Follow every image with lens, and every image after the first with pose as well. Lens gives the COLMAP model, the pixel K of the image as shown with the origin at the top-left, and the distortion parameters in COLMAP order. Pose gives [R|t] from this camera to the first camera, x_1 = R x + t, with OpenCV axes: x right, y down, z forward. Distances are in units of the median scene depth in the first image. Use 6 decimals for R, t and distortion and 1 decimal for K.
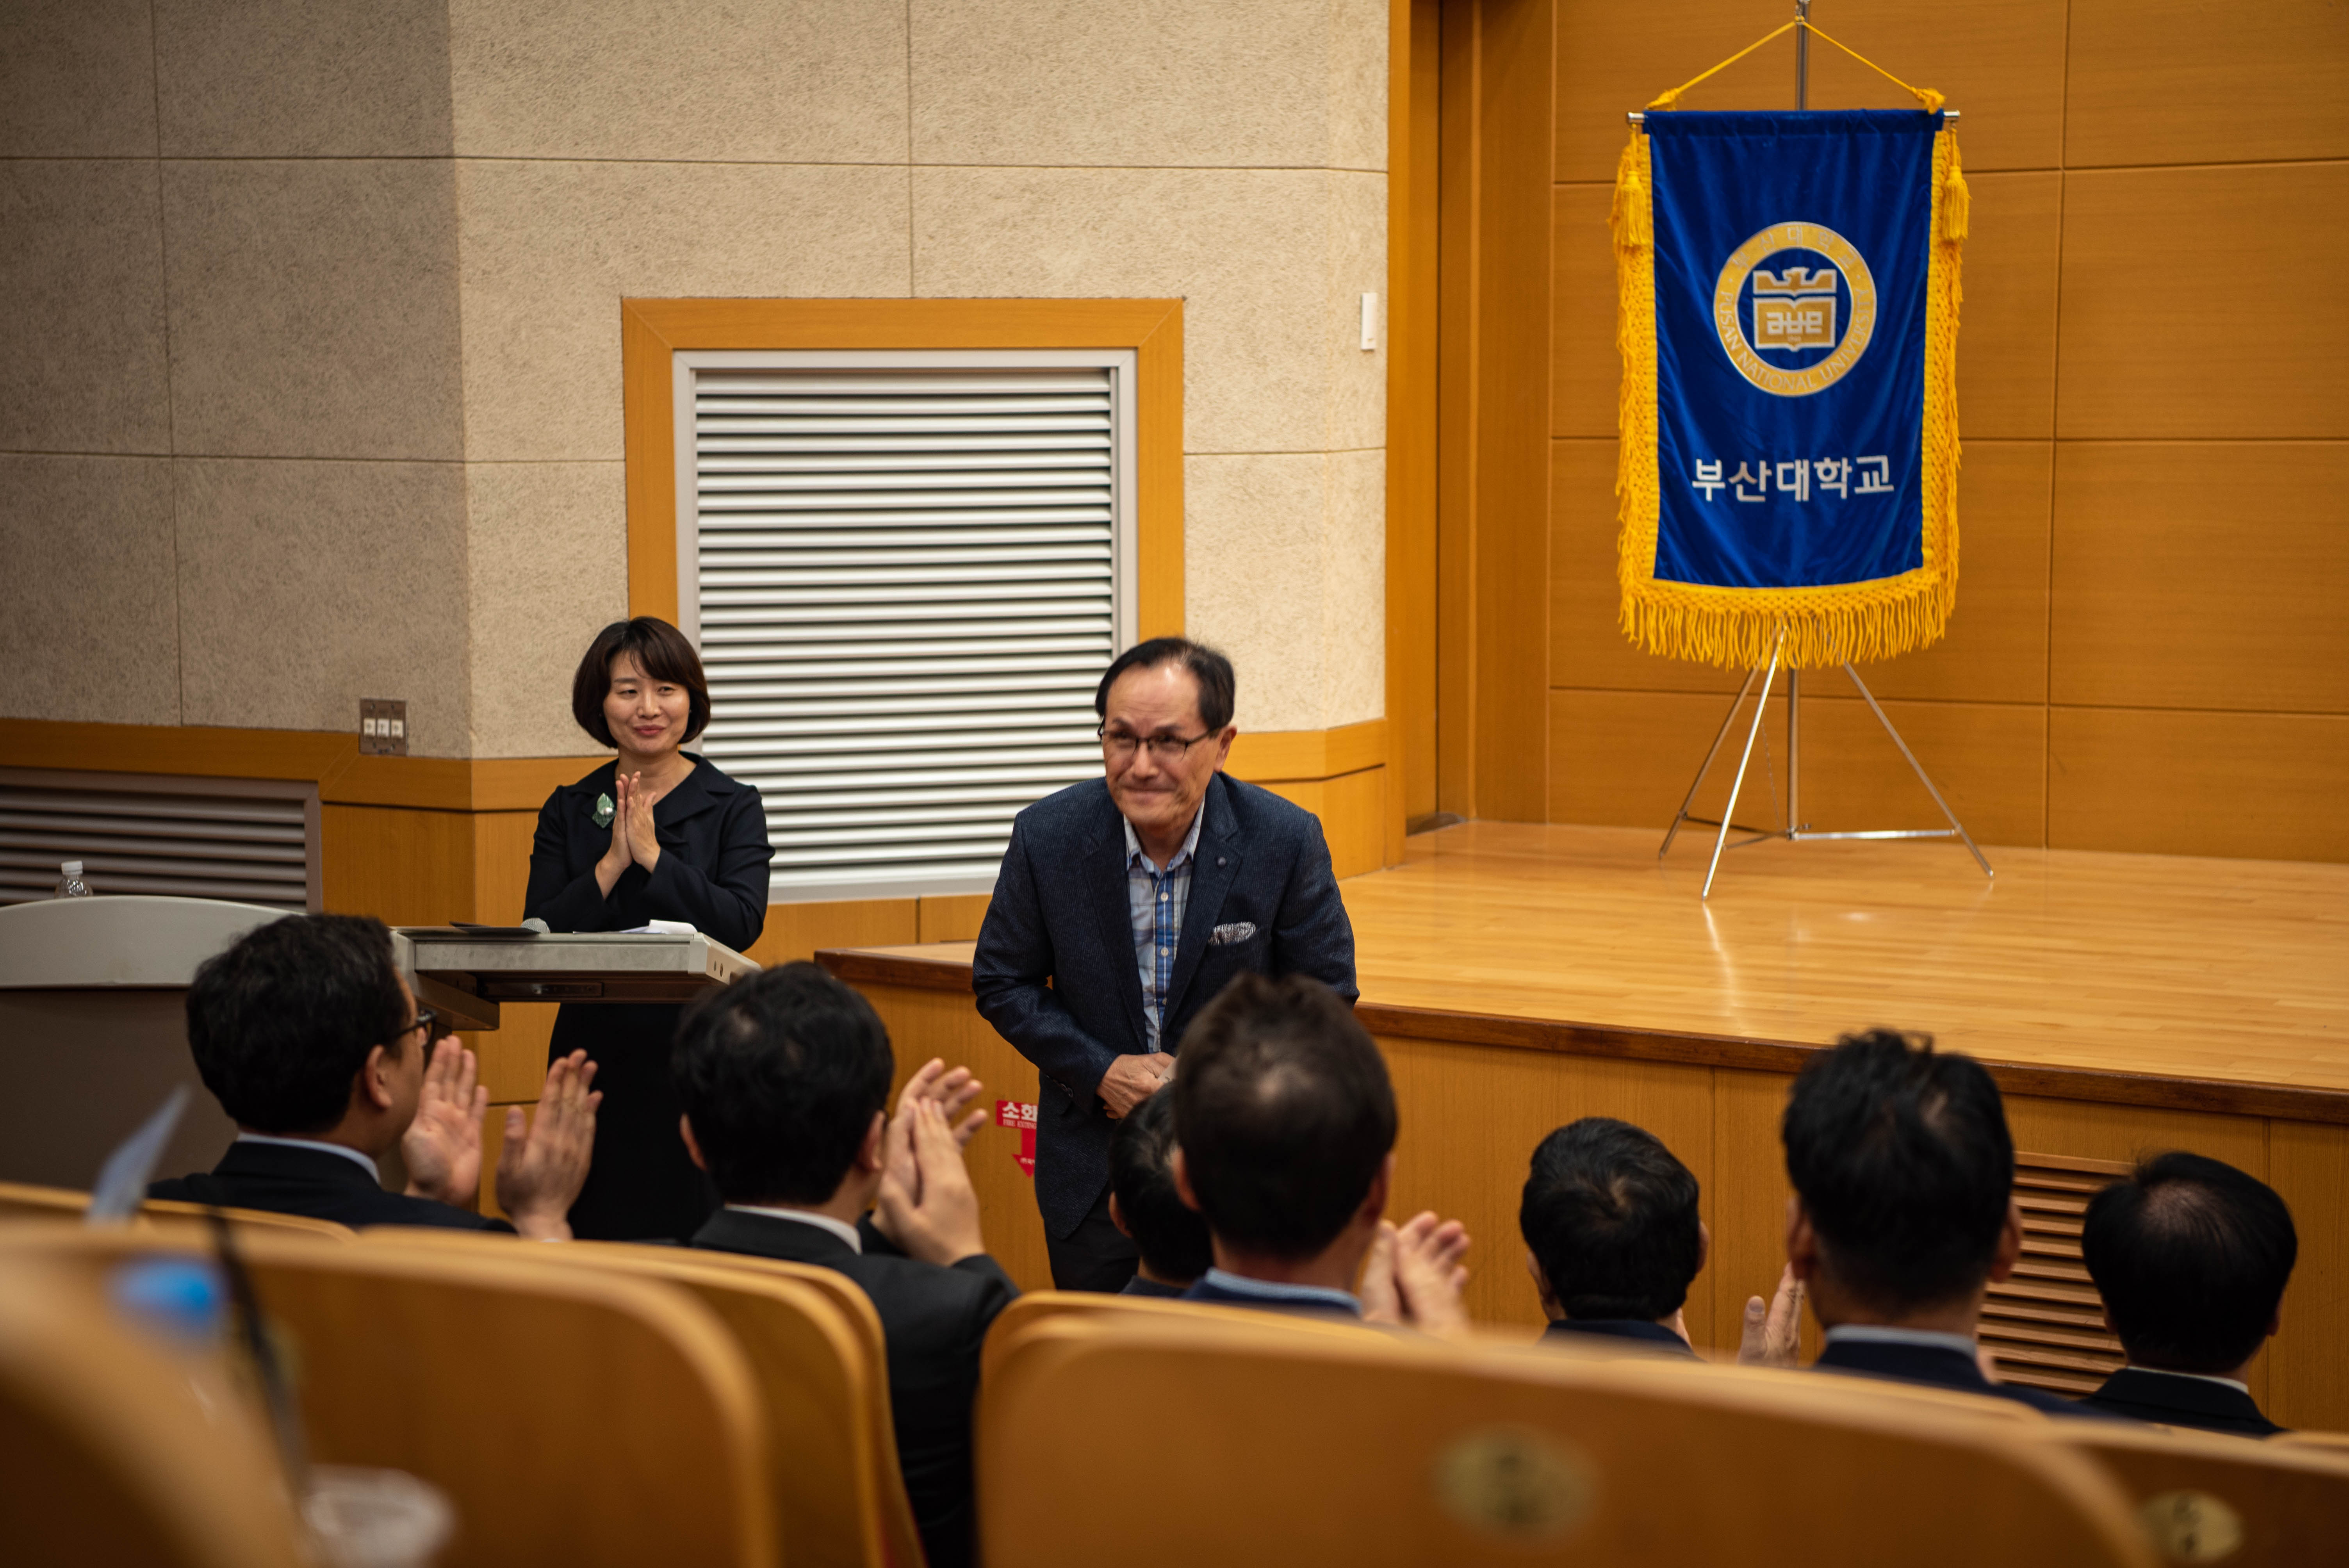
lens RADIAL K [[4619.0, 0, 1174.5], [0, 4619.0, 784.0], [0, 0, 1]] dist [0.329014, 0.353642]
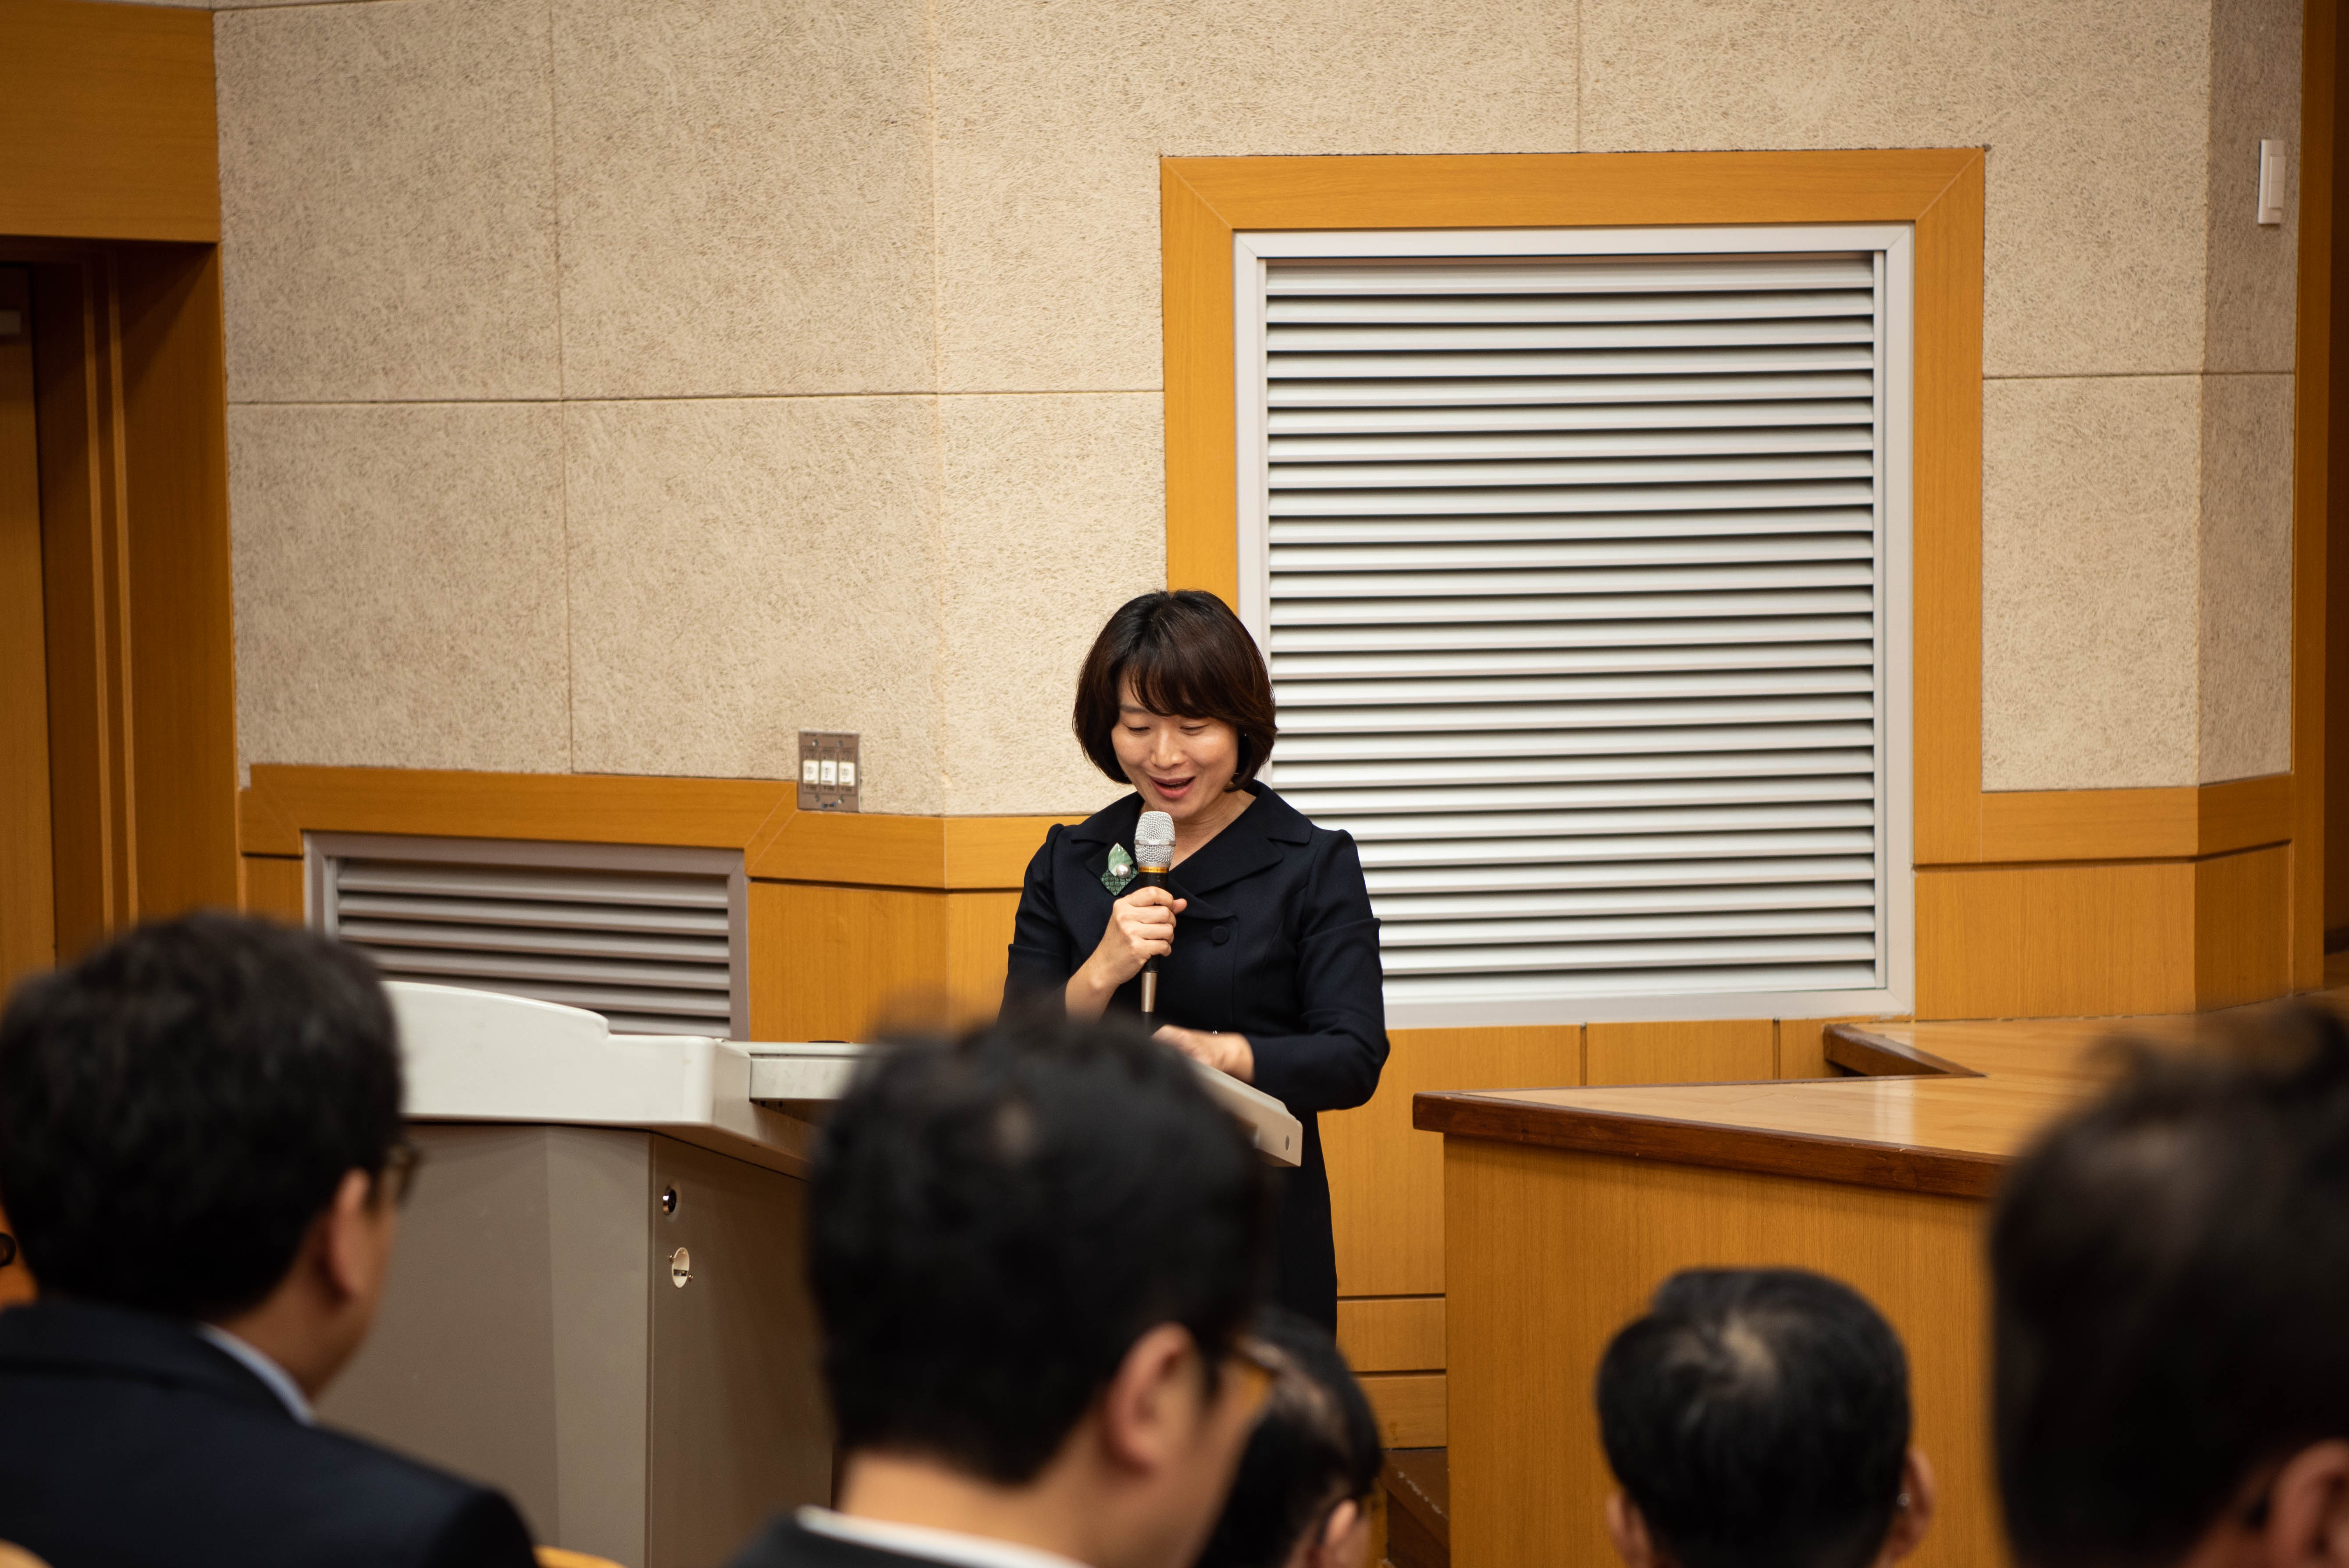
lens RADIAL K [[5060.4, 0, 1174.5], [0, 5060.4, 784.0], [0, 0, 1]] dist [0.342840, 0.071120]
pose [[0.985725, 0.002696, -0.168341, 0.011905], [-0.008892, 0.999310, -0.036065, 0.016898], [0.168127, 0.037047, 0.985069, 0.247634]]
